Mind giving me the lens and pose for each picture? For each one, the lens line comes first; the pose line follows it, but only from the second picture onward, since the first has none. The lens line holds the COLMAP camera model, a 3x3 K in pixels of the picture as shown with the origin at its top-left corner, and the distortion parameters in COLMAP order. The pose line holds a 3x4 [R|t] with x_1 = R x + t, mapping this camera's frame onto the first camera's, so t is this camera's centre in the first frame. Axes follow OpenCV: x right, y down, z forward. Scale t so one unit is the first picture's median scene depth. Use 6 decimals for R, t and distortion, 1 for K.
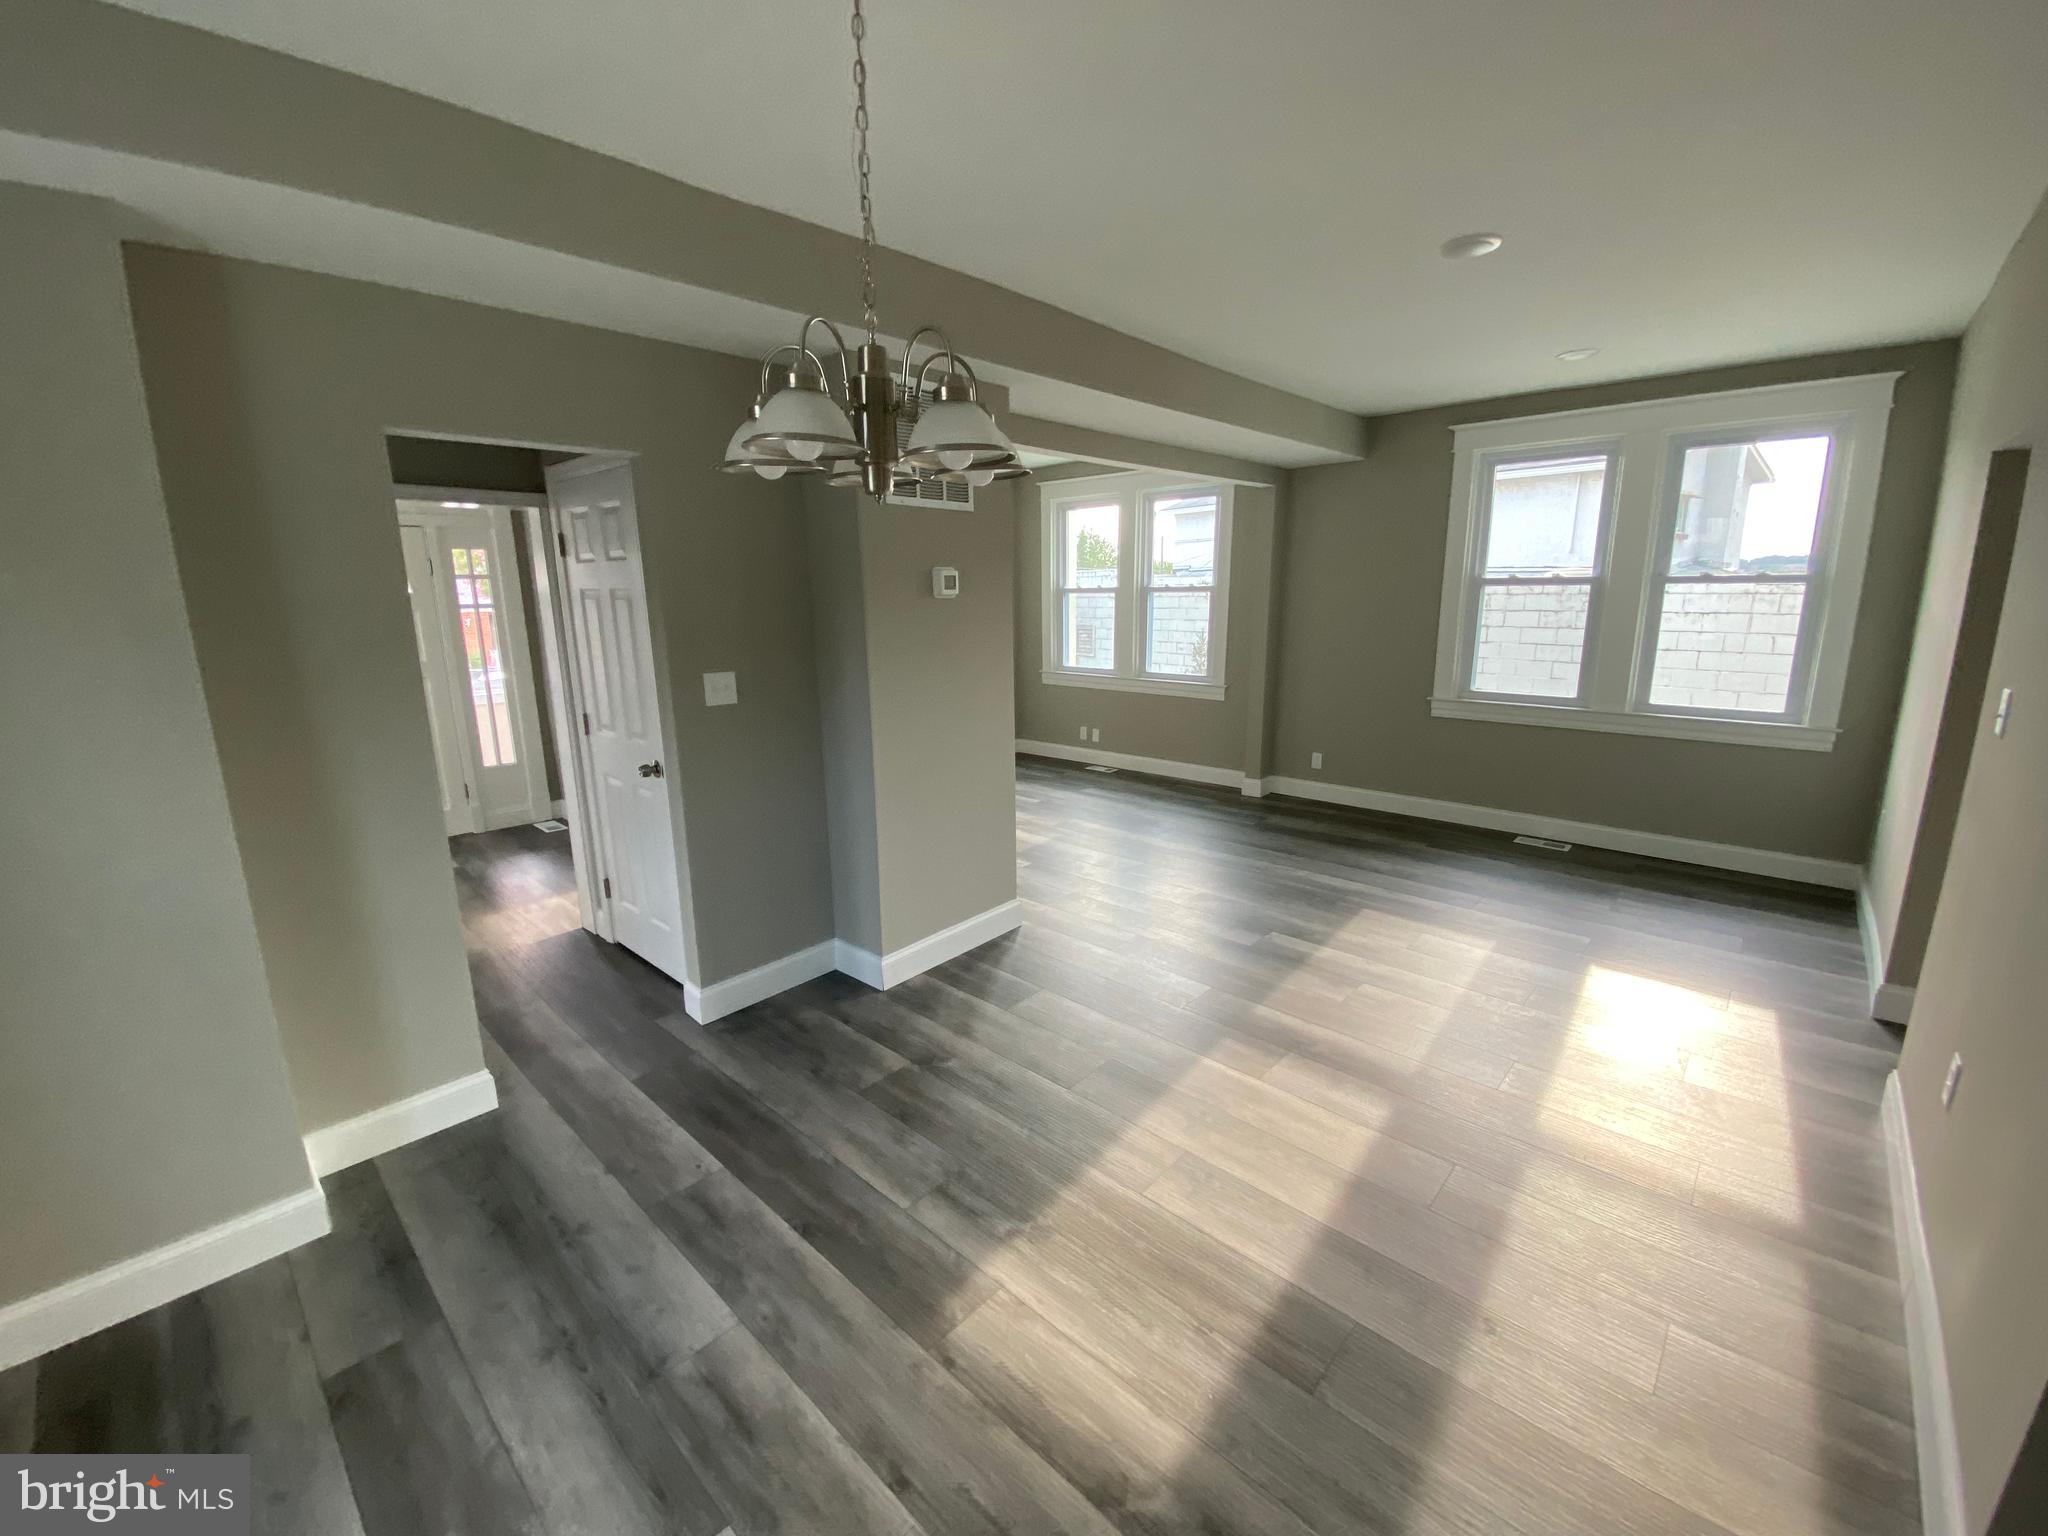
lens RADIAL K [[833.9, 0, 1019.0], [0, 833.9, 764.6], [0, 0, 1]] dist [0.009425, -0.014462]
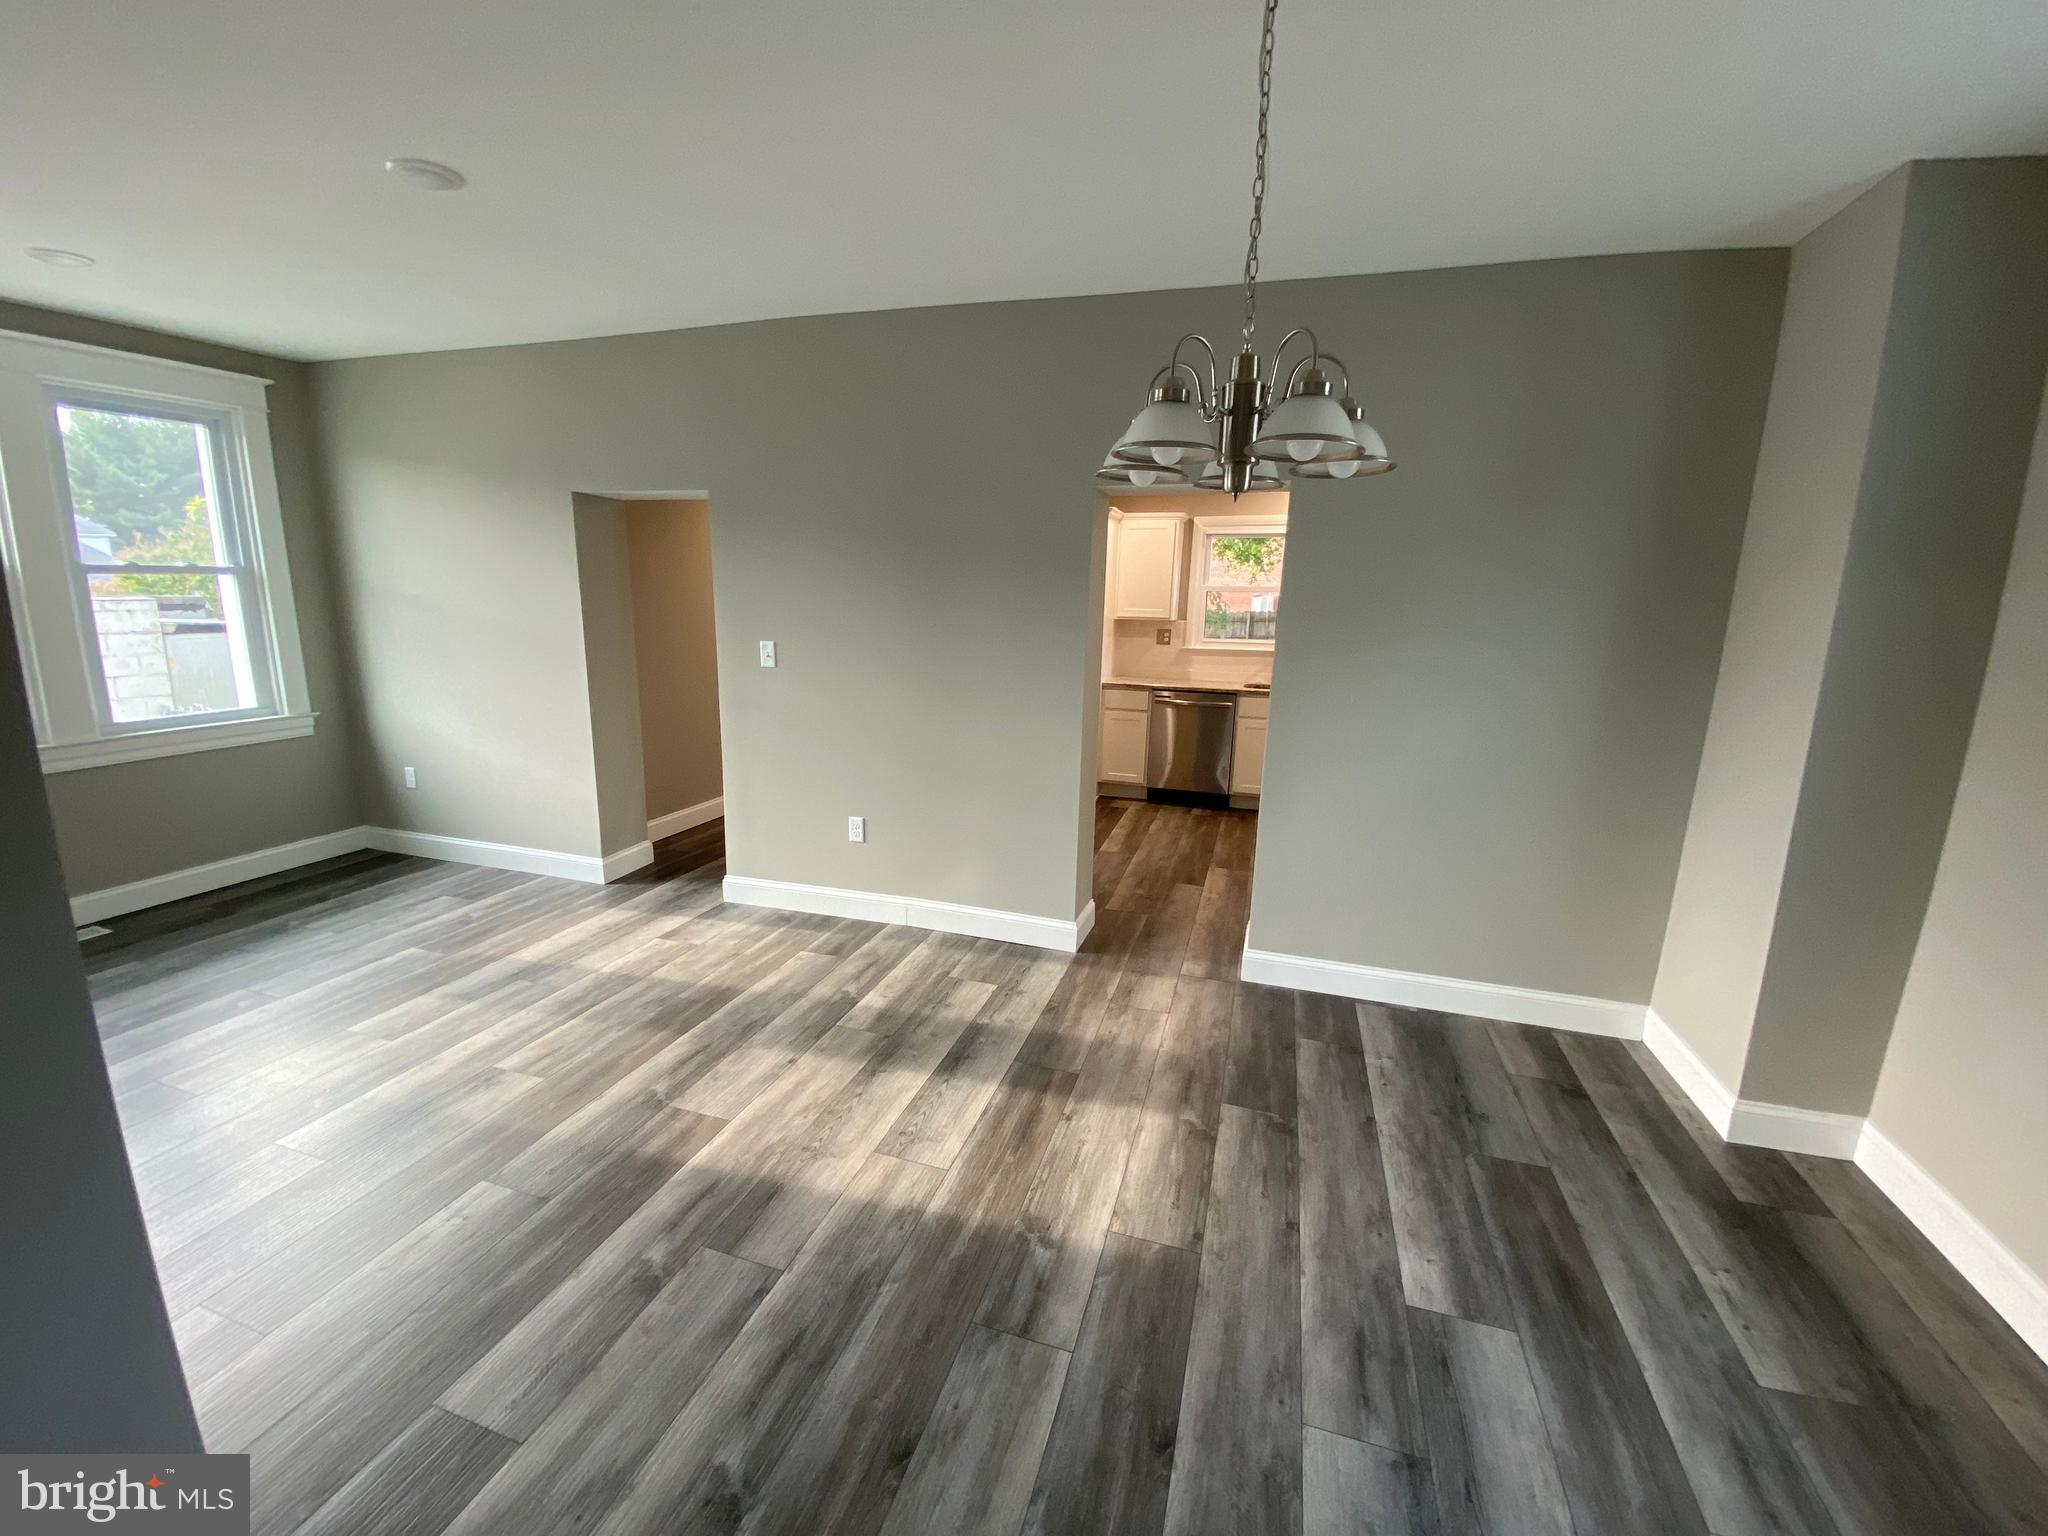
lens RADIAL K [[833.9, 0, 1019.0], [0, 833.9, 764.6], [0, 0, 1]] dist [0.009425, -0.014462]
pose [[-0.435476, -0.178468, 0.882332, -0.742565], [0.171593, 0.945722, 0.275980, -0.237725], [-0.883695, 0.271585, -0.381216, 1.232400]]
